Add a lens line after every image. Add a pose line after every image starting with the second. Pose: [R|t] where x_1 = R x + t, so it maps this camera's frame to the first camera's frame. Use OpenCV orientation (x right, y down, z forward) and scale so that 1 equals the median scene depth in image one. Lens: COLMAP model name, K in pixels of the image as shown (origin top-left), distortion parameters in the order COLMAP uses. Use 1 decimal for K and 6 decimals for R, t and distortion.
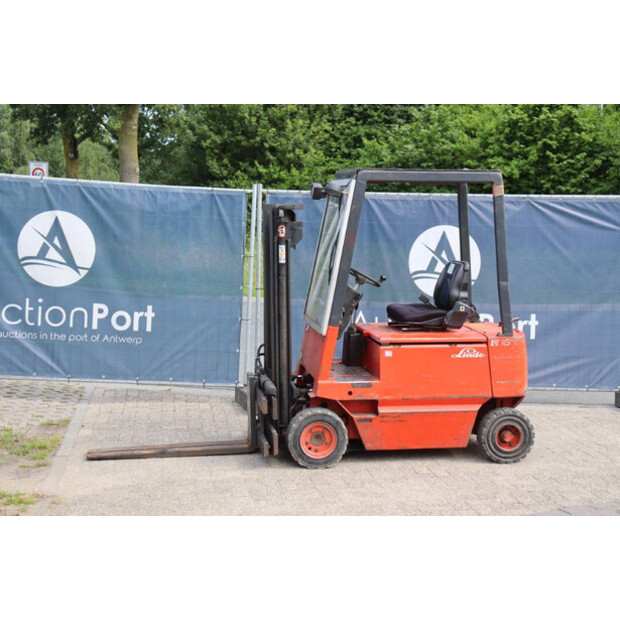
lens RADIAL K [[985.1, 0, 311.3], [0, 985.1, 296.0], [0, 0, 1]] dist [0.130315, 0.184602]
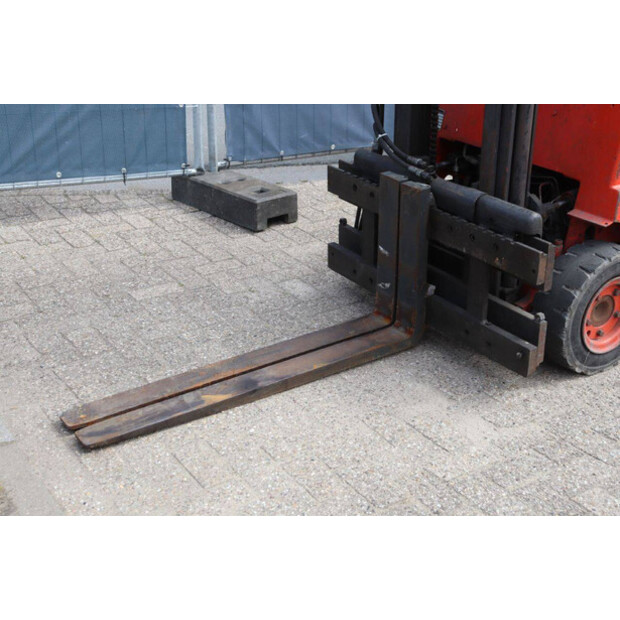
lens RADIAL K [[935.7, 0, 308.8], [0, 935.7, 297.7], [0, 0, 1]] dist [0.109336, 0.082759]
pose [[0.910471, -0.166930, 0.378388, -0.273852], [0.037691, 0.944607, 0.326033, -0.008987], [-0.411852, -0.282581, 0.866329, 0.657422]]
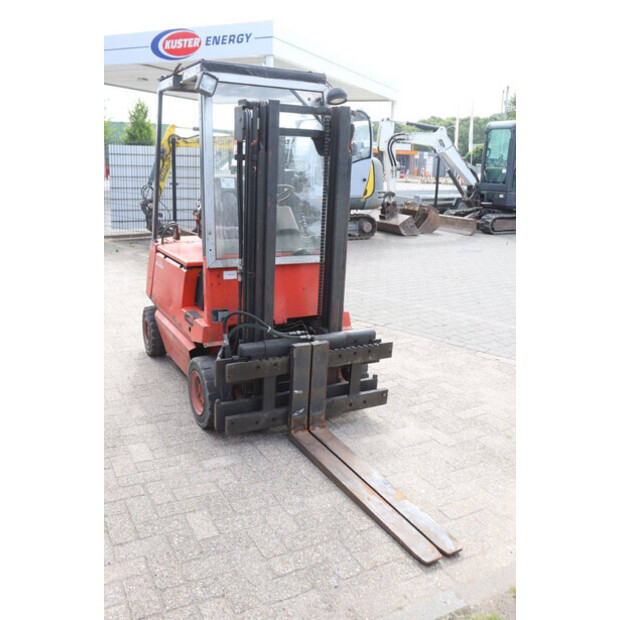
lens RADIAL K [[571.3, 0, 310.0], [0, 571.3, 310.0], [0, 0, 1]] dist [-0.147861, 0.170113]
pose [[-0.328403, -0.259014, 0.908330, -0.452257], [0.050041, 0.955544, 0.290570, -0.069406], [-0.943211, 0.140877, -0.300842, 1.154706]]
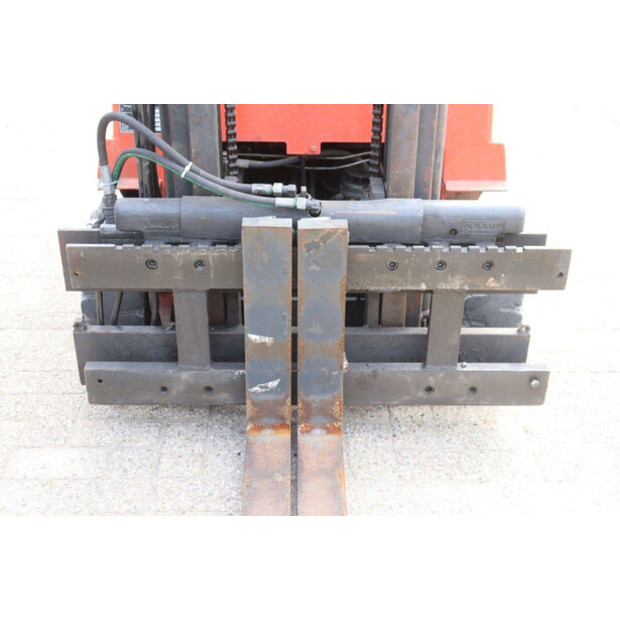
lens RADIAL K [[889.5, 0, 320.9], [0, 889.5, 293.4], [0, 0, 1]] dist [0.044158, 0.070682]
pose [[0.145673, -0.481589, 0.864206, -0.289939], [0.083975, 0.876390, 0.474224, -0.019998], [-0.985762, 0.003490, 0.168108, 0.976552]]
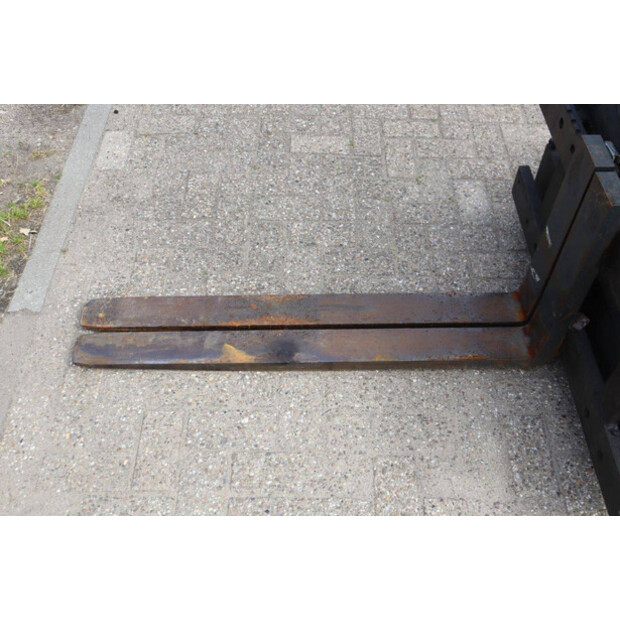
lens RADIAL K [[639.6, 0, 310.0], [0, 639.6, 310.0], [0, 0, 1]] dist [-0.075224, 0.138894]
pose [[0.987892, 0.127797, -0.087959, -0.123437], [-0.025208, 0.691650, 0.721793, -0.015584], [0.153080, -0.710836, 0.686497, 0.865186]]
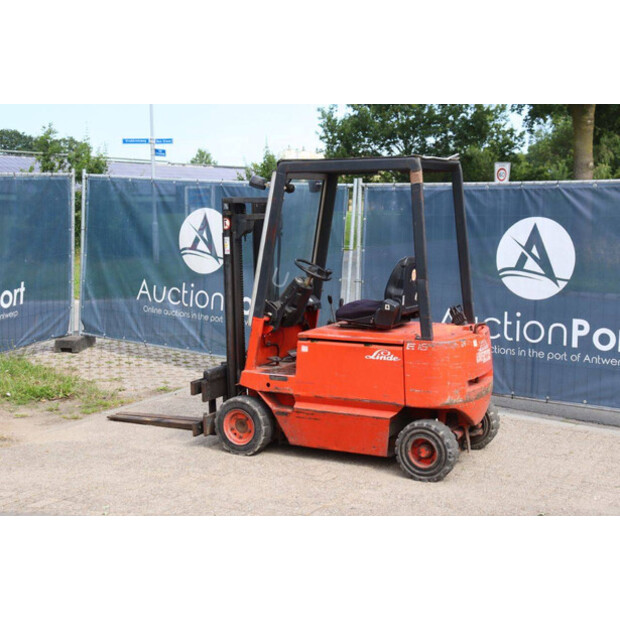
lens RADIAL K [[935.7, 0, 308.8], [0, 935.7, 297.7], [0, 0, 1]] dist [0.109336, 0.082759]
pose [[0.789889, 0.043521, -0.611704, 0.632636], [-0.038494, 0.999030, 0.021372, -0.011952], [0.612041, 0.006665, 0.790798, 0.262396]]
